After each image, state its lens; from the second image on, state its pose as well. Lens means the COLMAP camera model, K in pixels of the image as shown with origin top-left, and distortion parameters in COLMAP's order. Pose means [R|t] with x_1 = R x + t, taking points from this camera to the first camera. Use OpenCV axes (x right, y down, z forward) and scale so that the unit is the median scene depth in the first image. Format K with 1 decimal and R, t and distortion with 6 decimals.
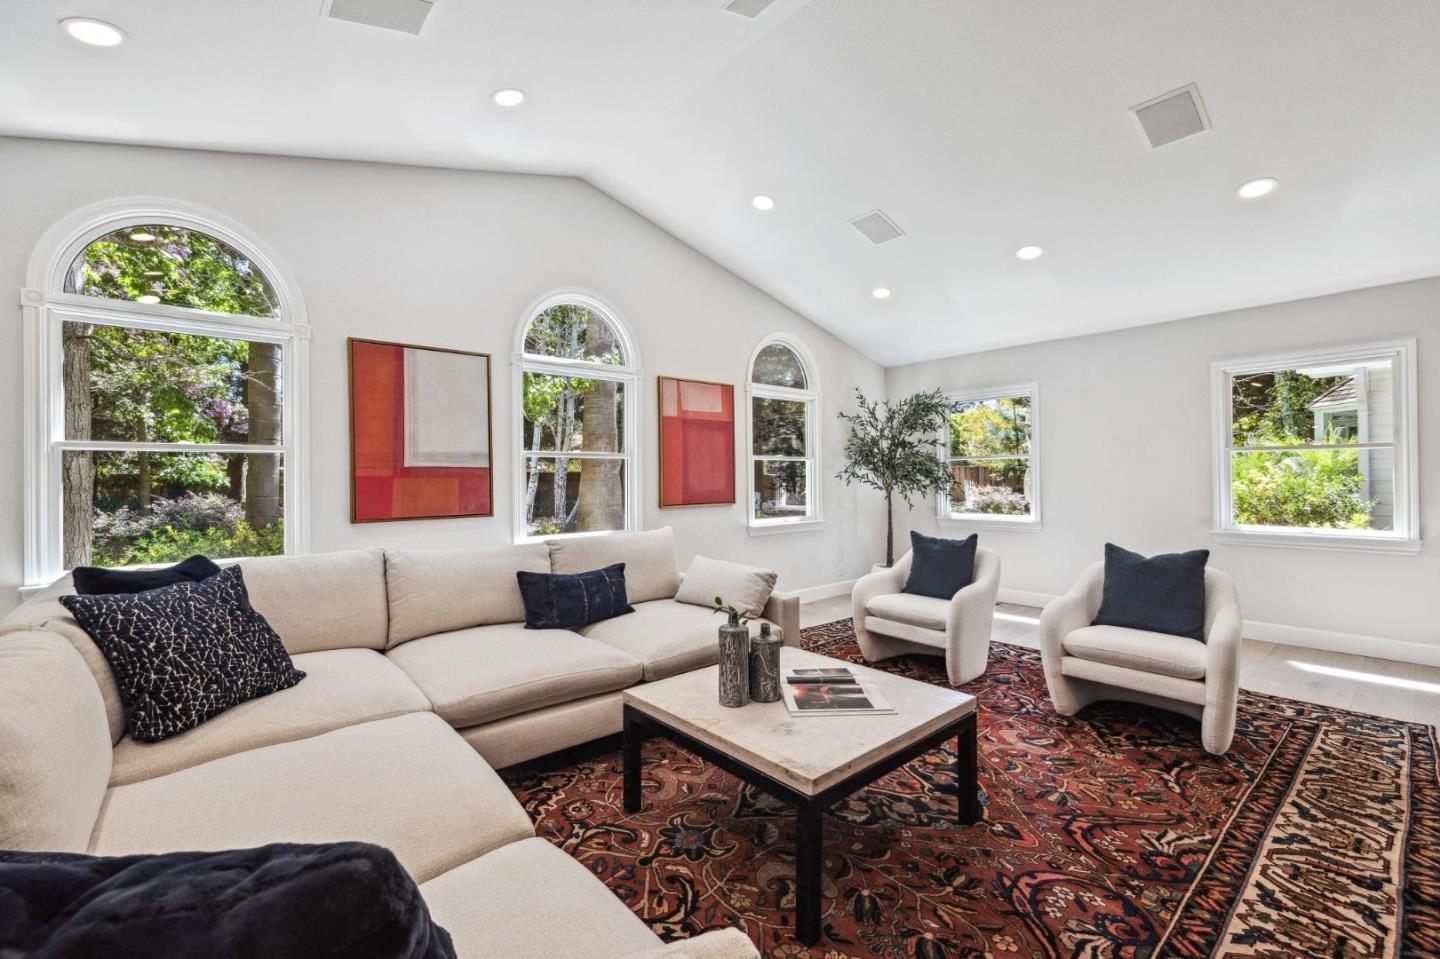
lens RADIAL K [[608.9, 0, 720.0], [0, 608.9, 478.9], [0, 0, 1]] dist [-0.000533, -0.000035]
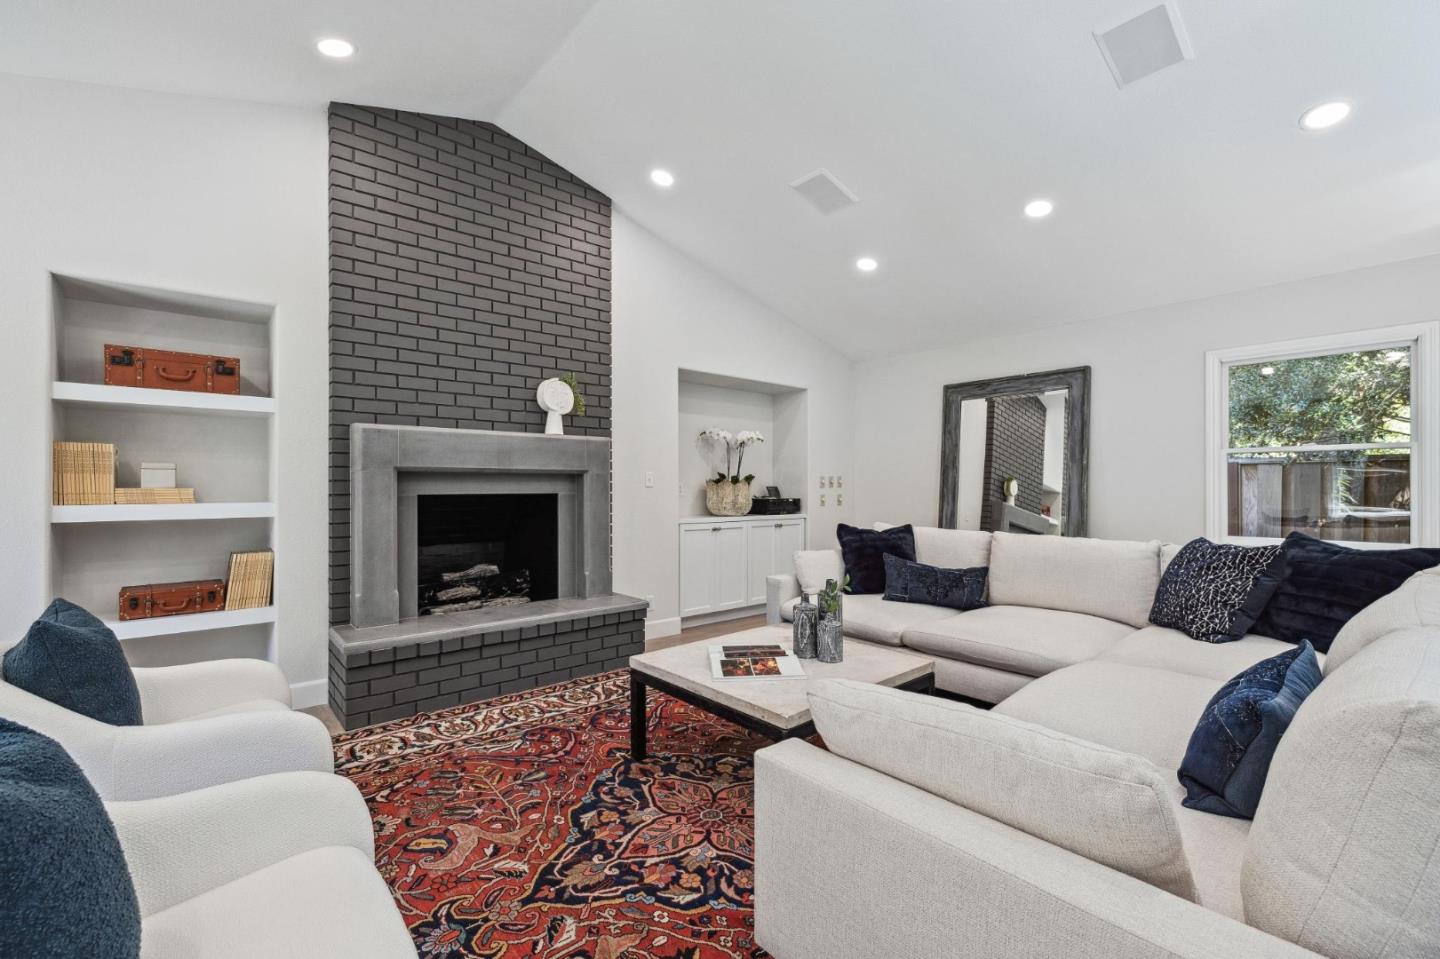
lens RADIAL K [[608.9, 0, 720.2], [0, 608.9, 483.5], [0, 0, 1]] dist [-0.000533, -0.000035]
pose [[-0.999948, 0.009408, 0.003927, 0.247884], [0.009404, 0.999955, -0.001148, 0.020474], [-0.003938, -0.001111, -0.999992, 2.318137]]
